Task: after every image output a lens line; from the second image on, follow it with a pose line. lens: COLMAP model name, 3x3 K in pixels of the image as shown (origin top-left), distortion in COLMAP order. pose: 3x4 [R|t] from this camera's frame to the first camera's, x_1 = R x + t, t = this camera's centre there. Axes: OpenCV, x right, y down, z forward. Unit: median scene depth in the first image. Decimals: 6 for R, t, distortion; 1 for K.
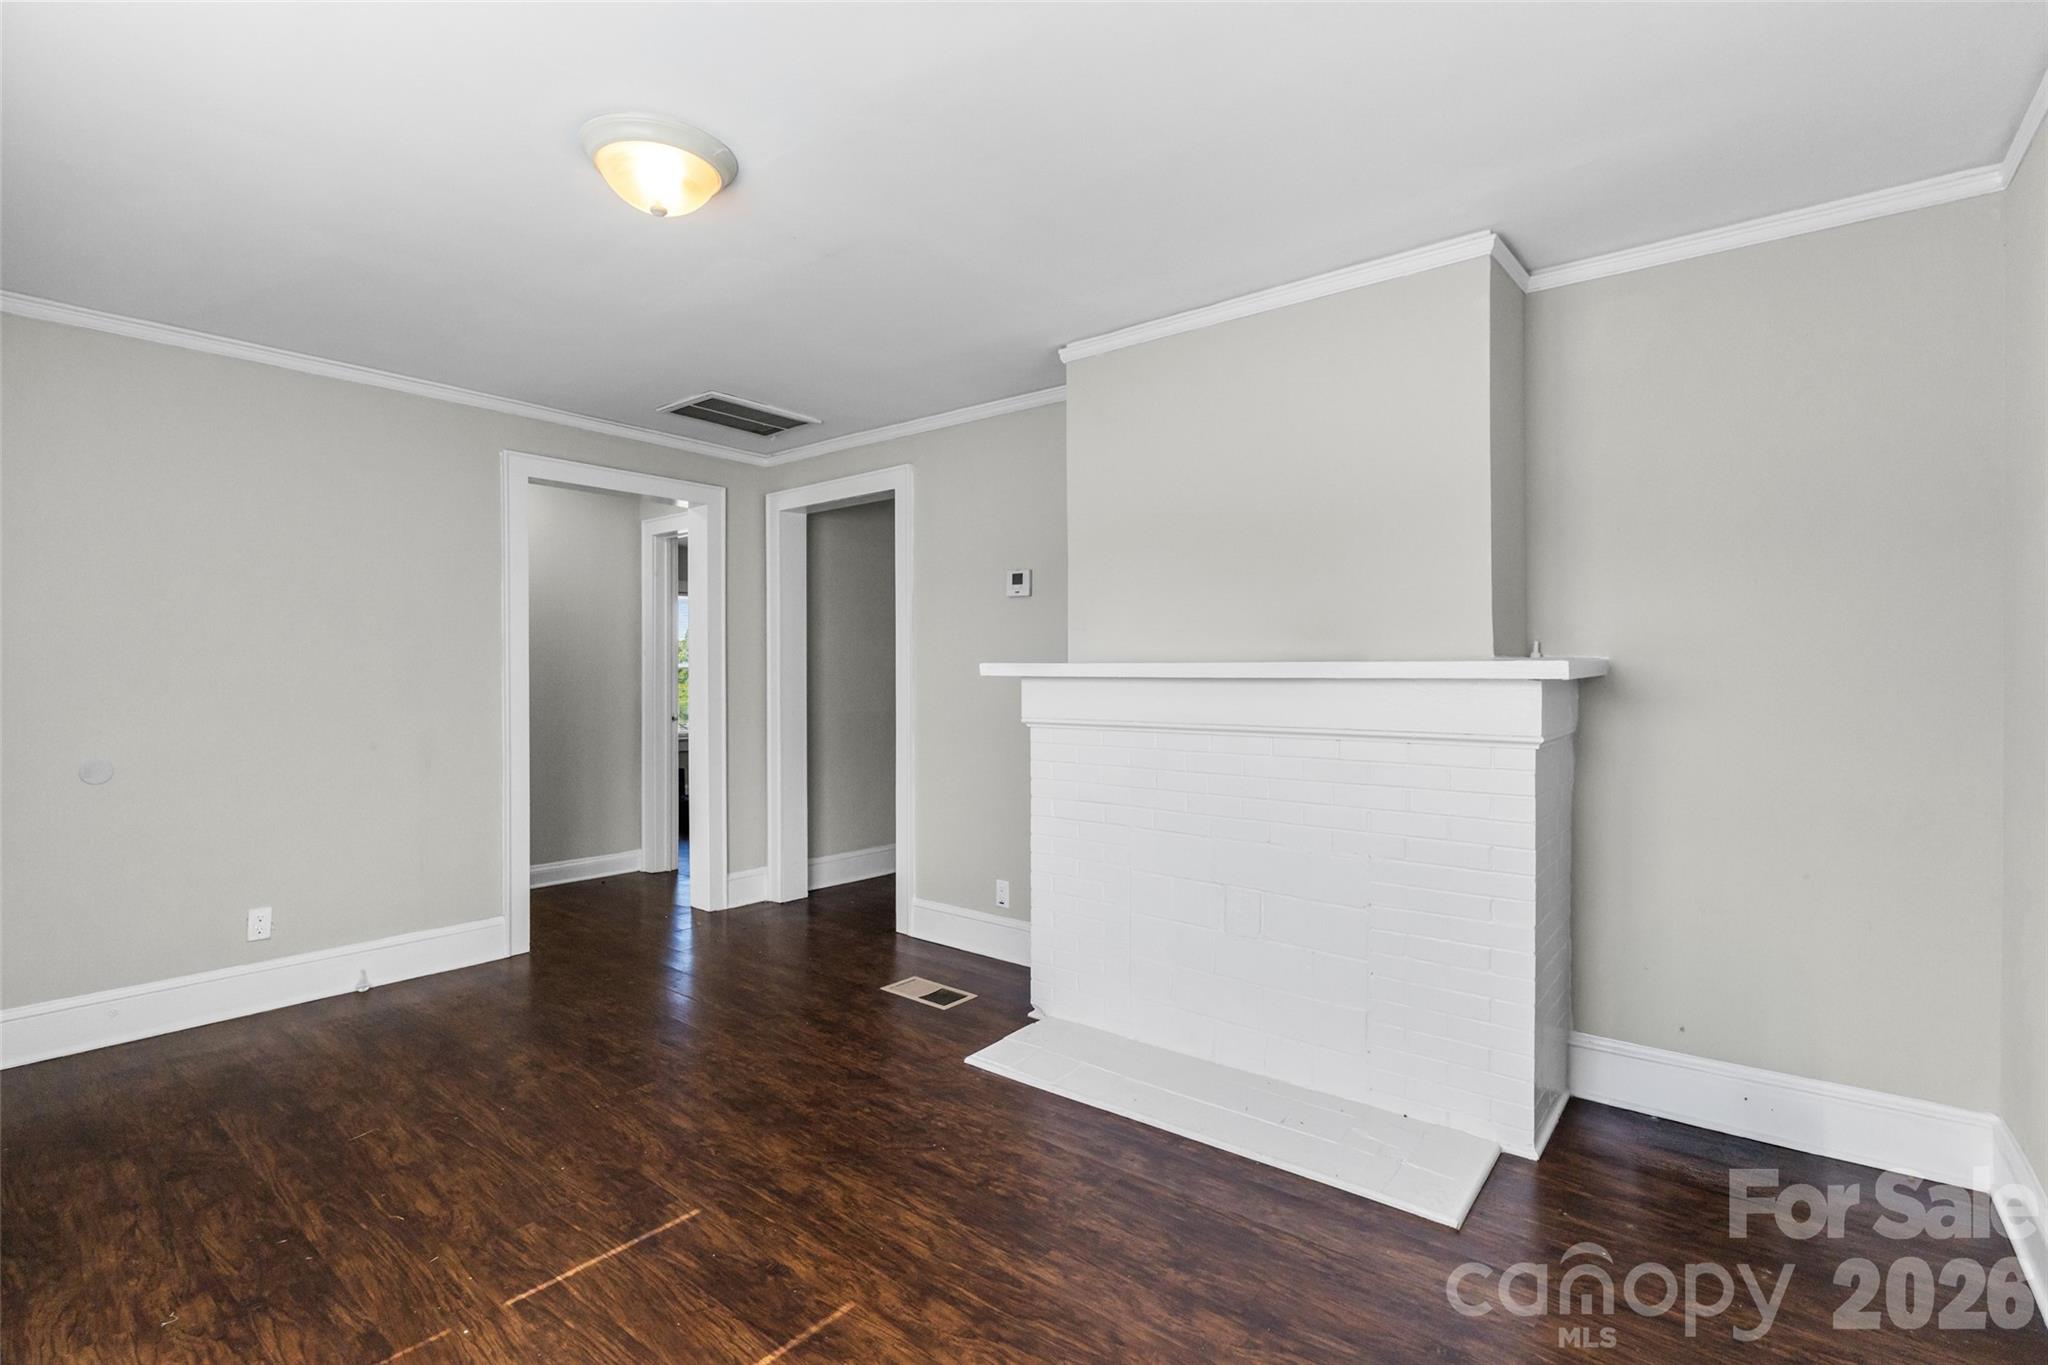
lens RADIAL K [[949.1, 0, 1026.8], [0, 949.1, 674.5], [0, 0, 1]] dist [-0.004292, -0.000520]
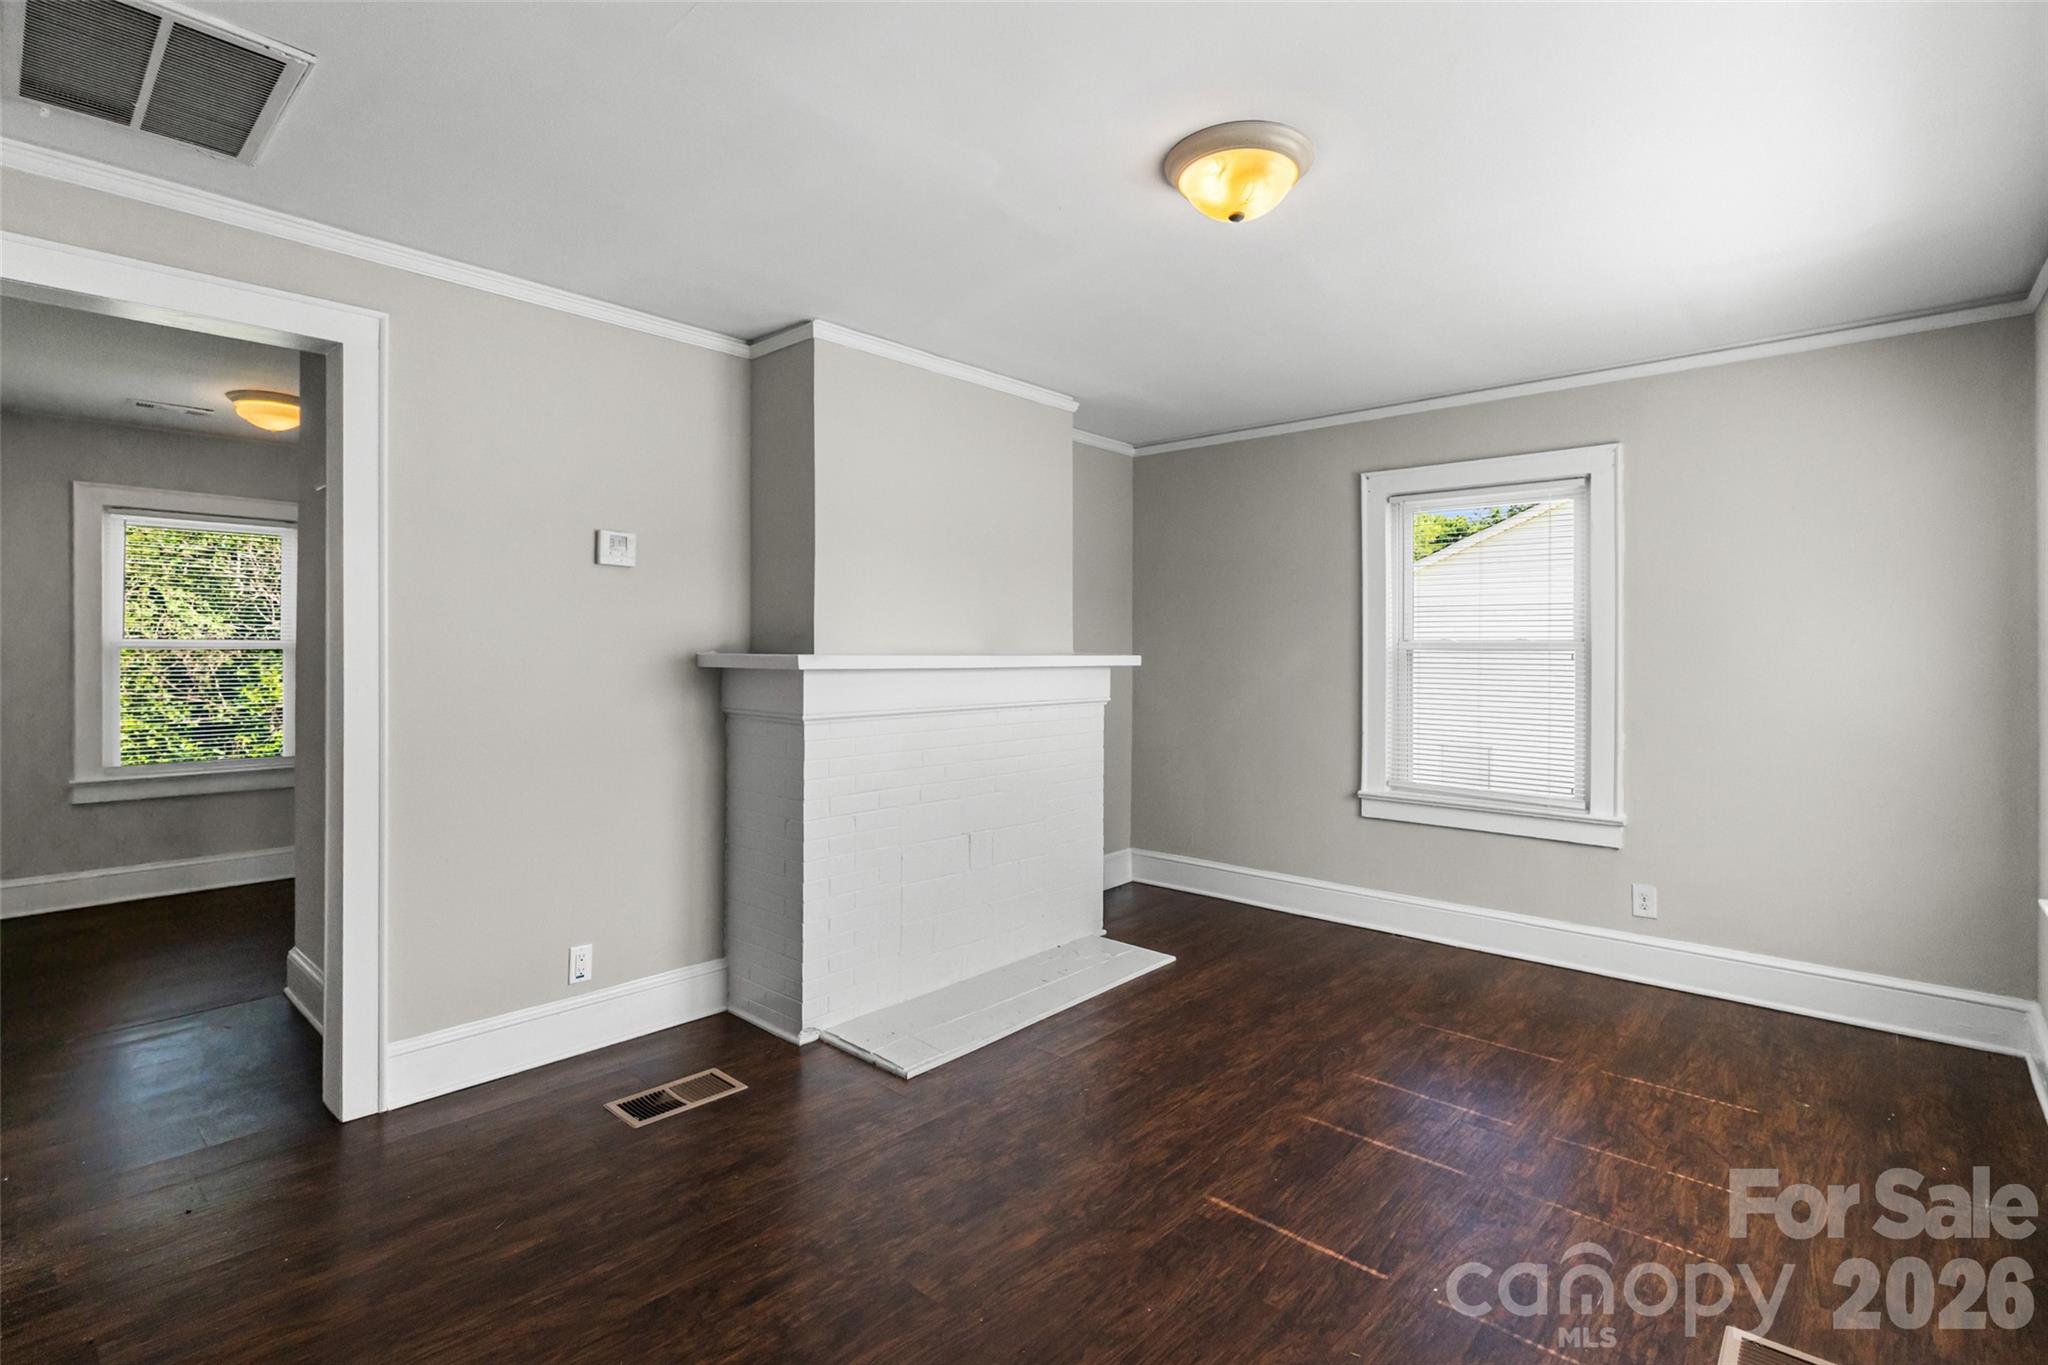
lens RADIAL K [[949.1, 0, 1013.6], [0, 949.1, 655.2], [0, 0, 1]] dist [-0.004292, -0.000520]
pose [[0.066256, -0.002717, 0.997799, -1.278704], [-0.001526, 0.999995, 0.002824, -0.021721], [-0.997801, -0.001710, 0.066252, 1.062169]]
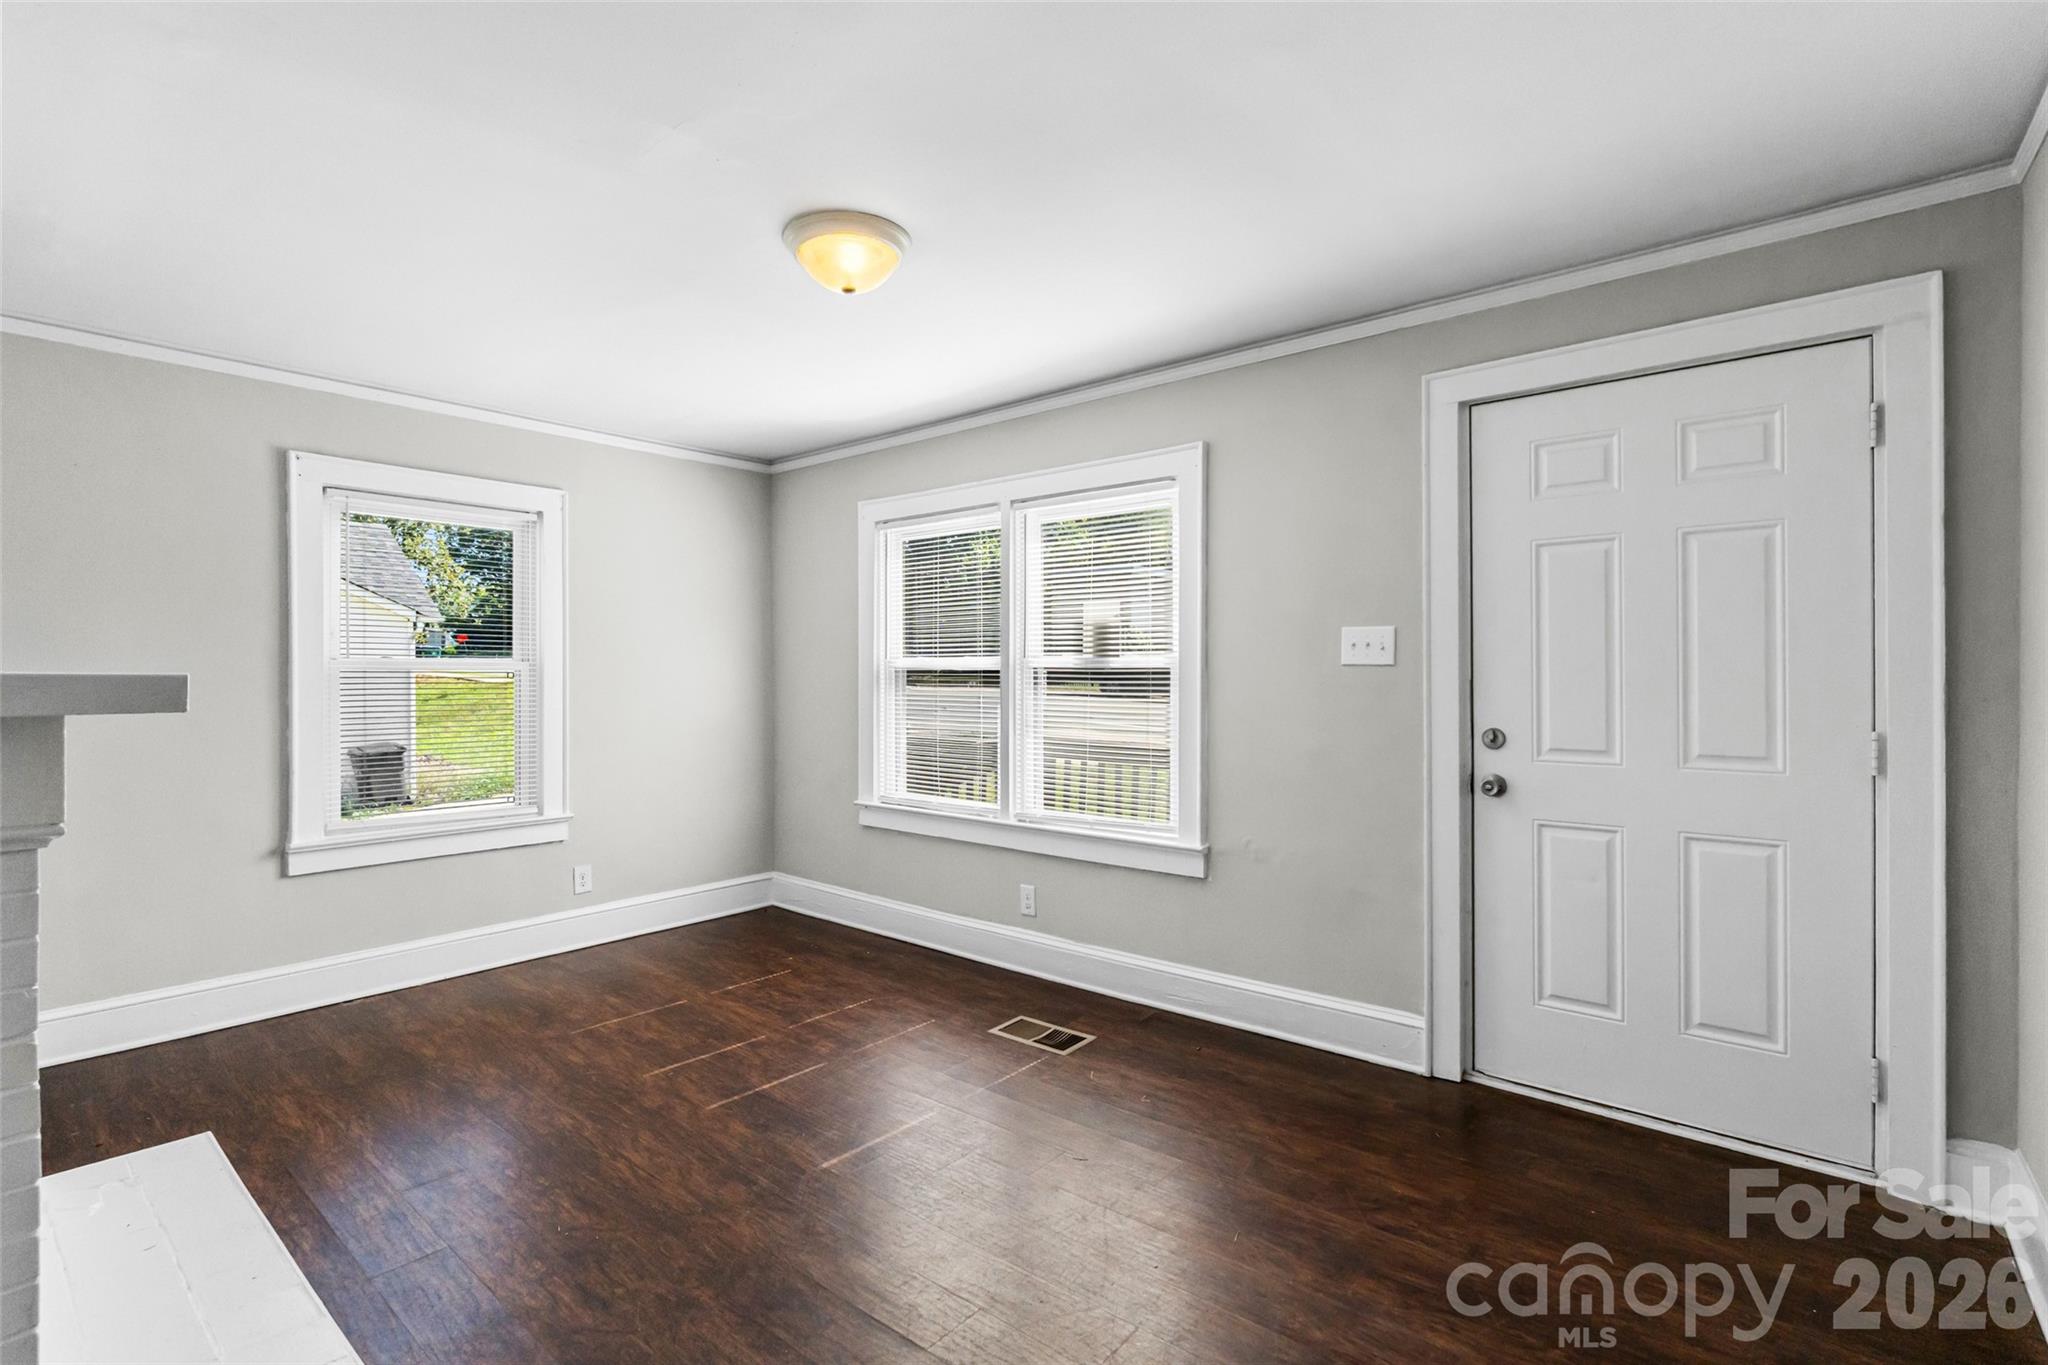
lens RADIAL K [[949.1, 0, 1017.1], [0, 949.1, 673.8], [0, 0, 1]] dist [-0.004292, -0.000520]
pose [[-0.999504, 0.004327, 0.031178, -0.570539], [0.004412, 0.999987, 0.002670, -0.018753], [-0.031166, 0.002806, -0.999510, 1.958413]]
